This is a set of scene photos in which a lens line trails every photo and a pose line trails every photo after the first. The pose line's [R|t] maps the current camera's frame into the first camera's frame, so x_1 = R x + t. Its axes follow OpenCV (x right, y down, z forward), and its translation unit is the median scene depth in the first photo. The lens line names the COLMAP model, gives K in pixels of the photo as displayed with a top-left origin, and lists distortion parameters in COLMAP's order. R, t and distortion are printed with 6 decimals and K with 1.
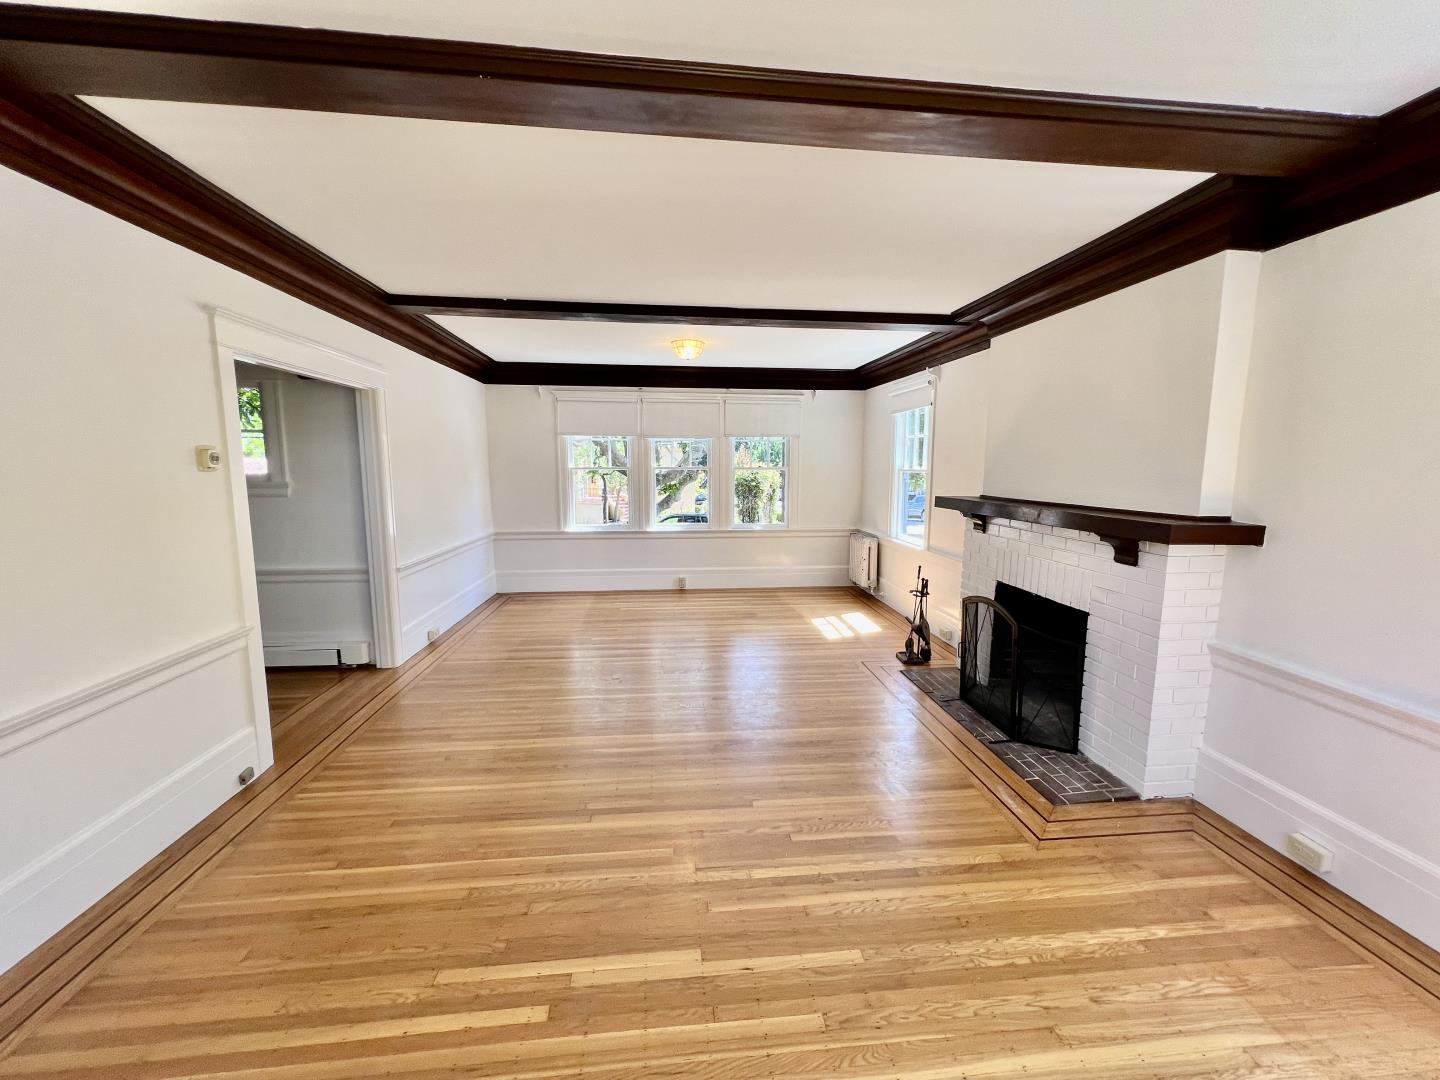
lens RADIAL K [[578.2, 0, 724.6], [0, 578.2, 536.8], [0, 0, 1]] dist [-0.000282, -0.000033]
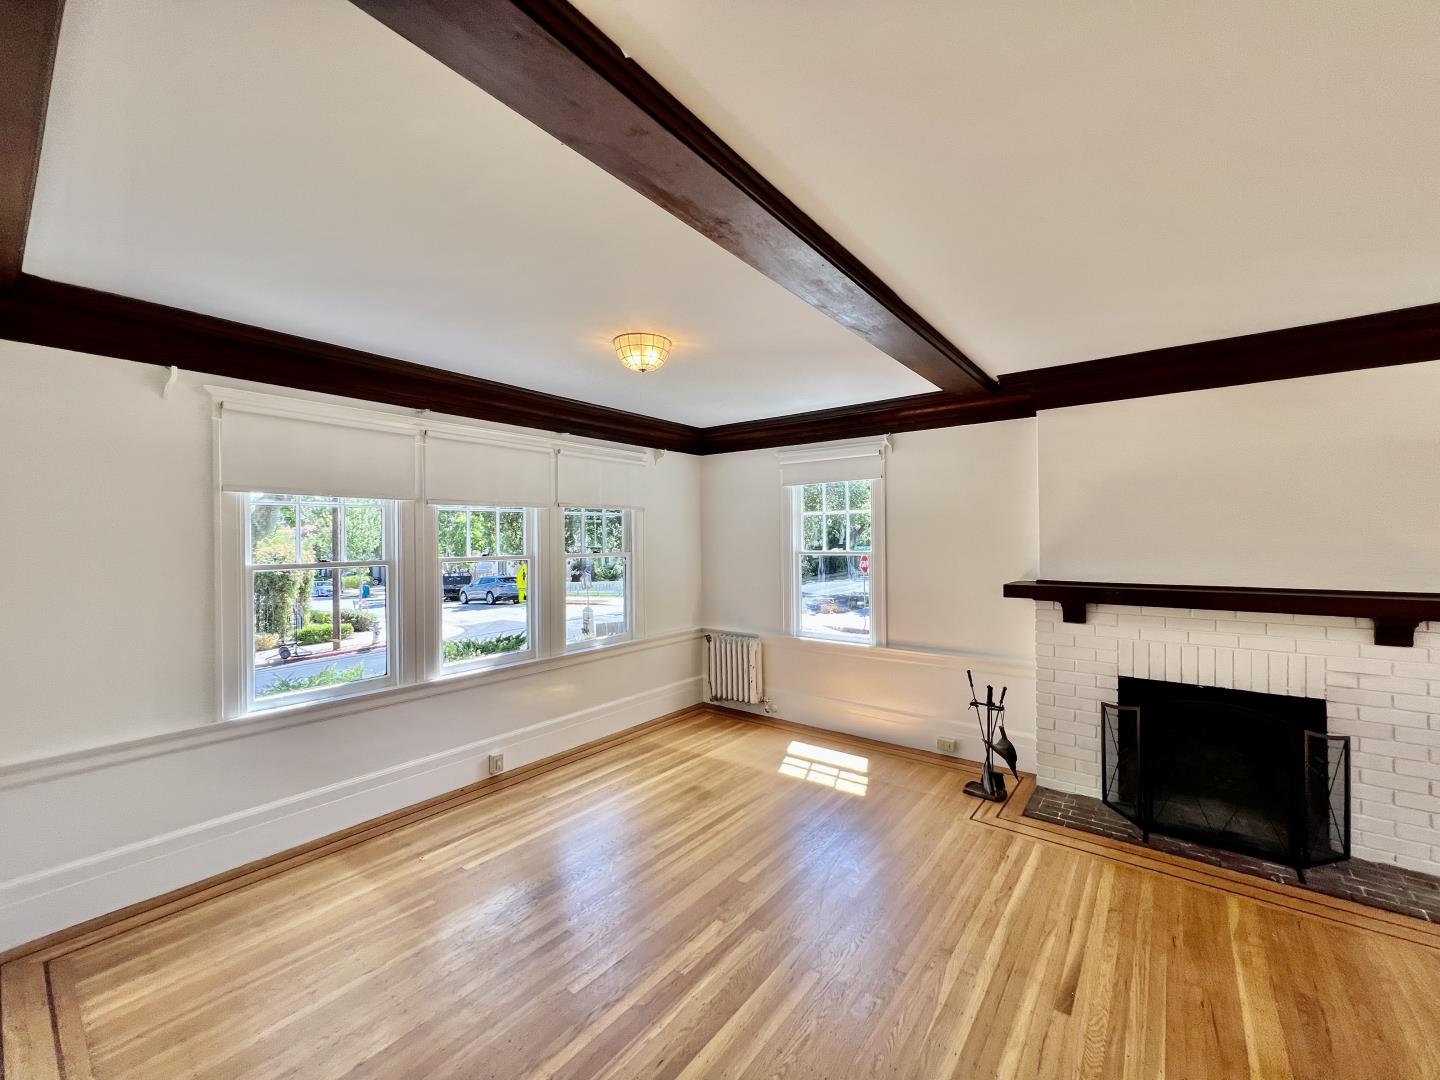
lens RADIAL K [[578.2, 0, 723.9], [0, 578.2, 538.1], [0, 0, 1]] dist [-0.000282, -0.000033]
pose [[0.694716, -0.009239, 0.719225, -0.569704], [0.103004, 0.990889, -0.086765, -0.116701], [-0.711871, 0.134360, 0.689338, 0.776921]]
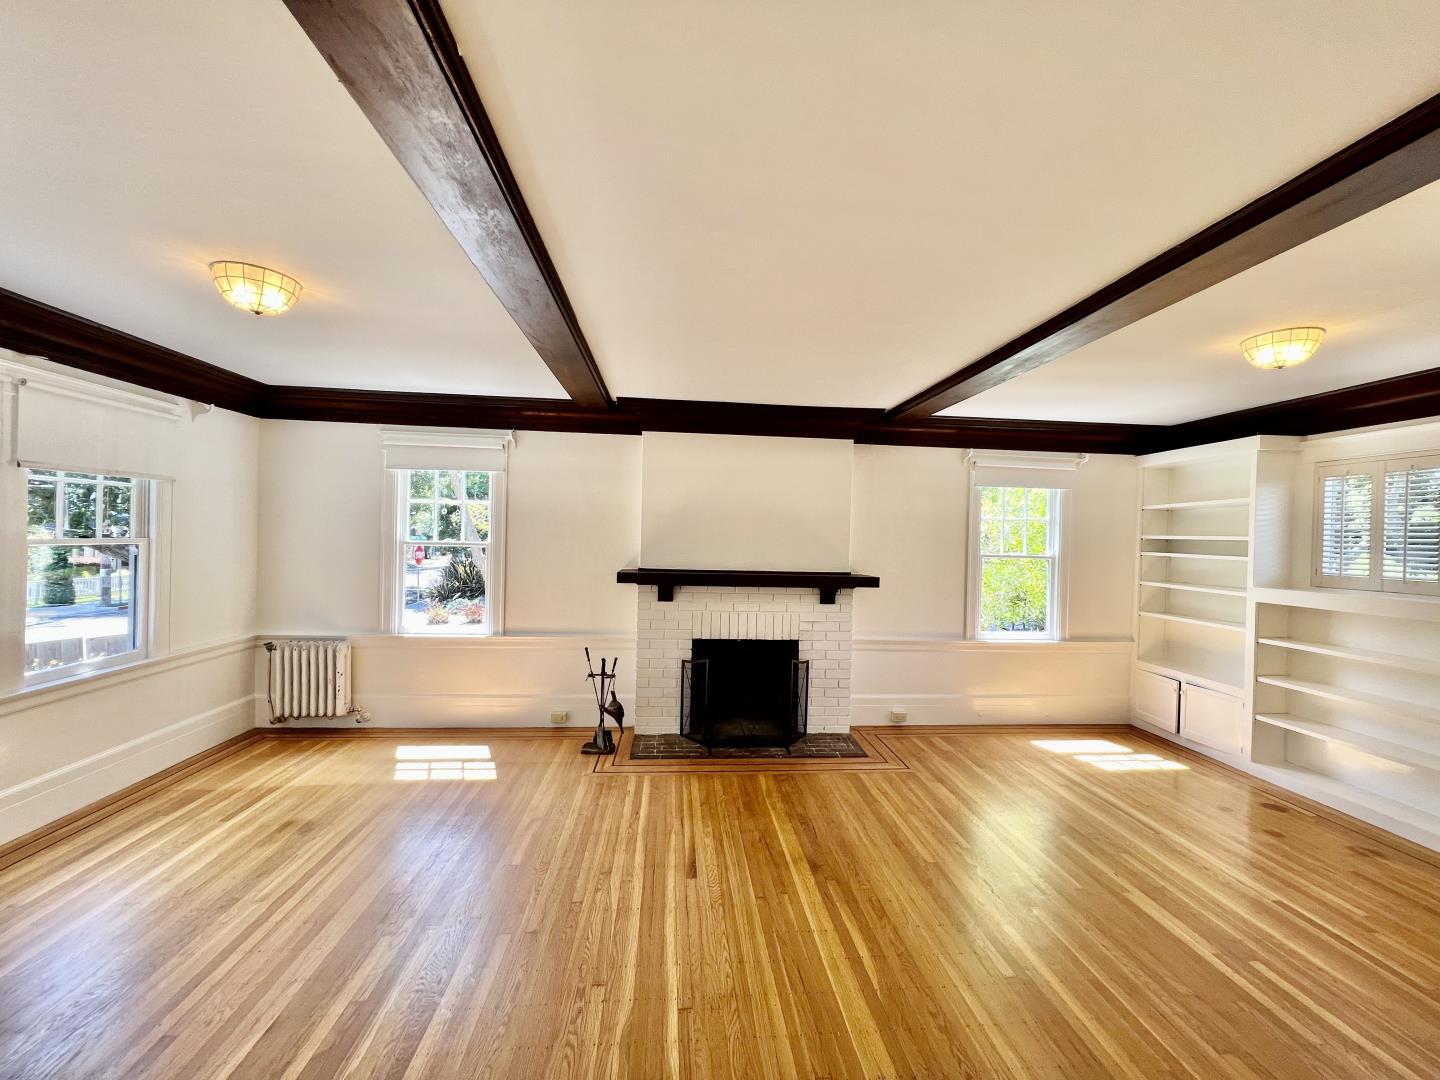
lens RADIAL K [[578.2, 0, 724.1], [0, 578.2, 540.5], [0, 0, 1]] dist [-0.000282, -0.000033]
pose [[0.020720, -0.015456, 0.999666, -0.696005], [0.101921, 0.994704, 0.013266, -0.132199], [-0.994577, 0.101612, 0.022185, 0.871337]]
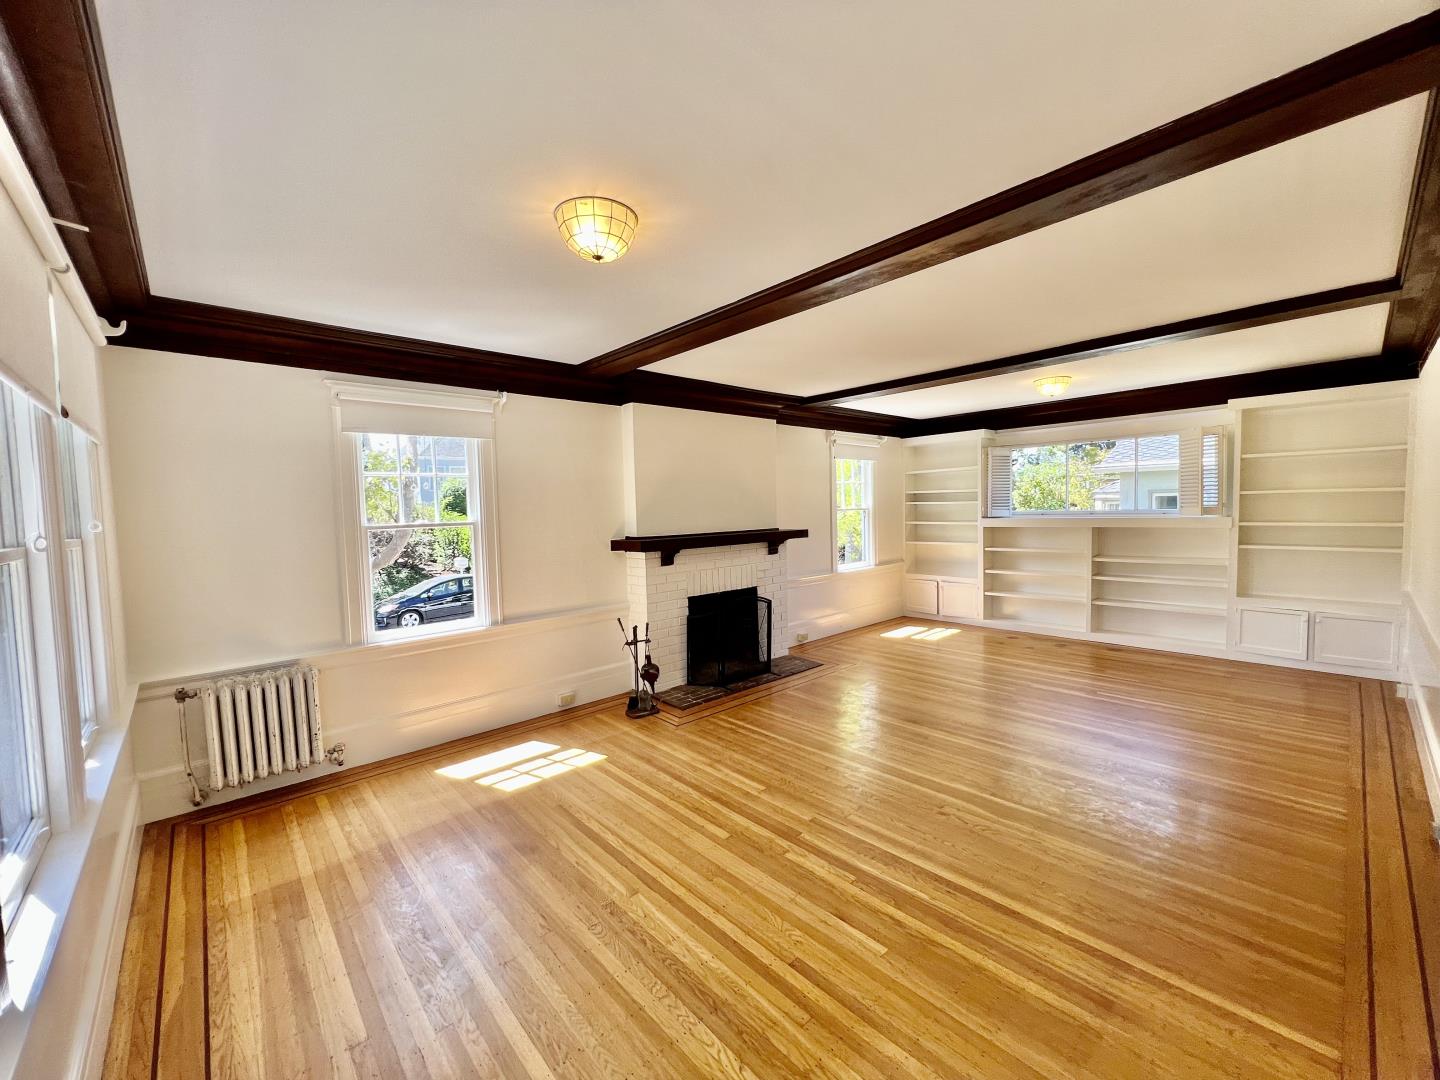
lens RADIAL K [[578.2, 0, 722.3], [0, 578.2, 537.7], [0, 0, 1]] dist [-0.000282, -0.000033]
pose [[-0.587632, -0.036690, 0.808296, -0.609328], [0.123521, 0.983195, 0.134428, -0.217221], [-0.799644, 0.178836, -0.573225, 1.626103]]
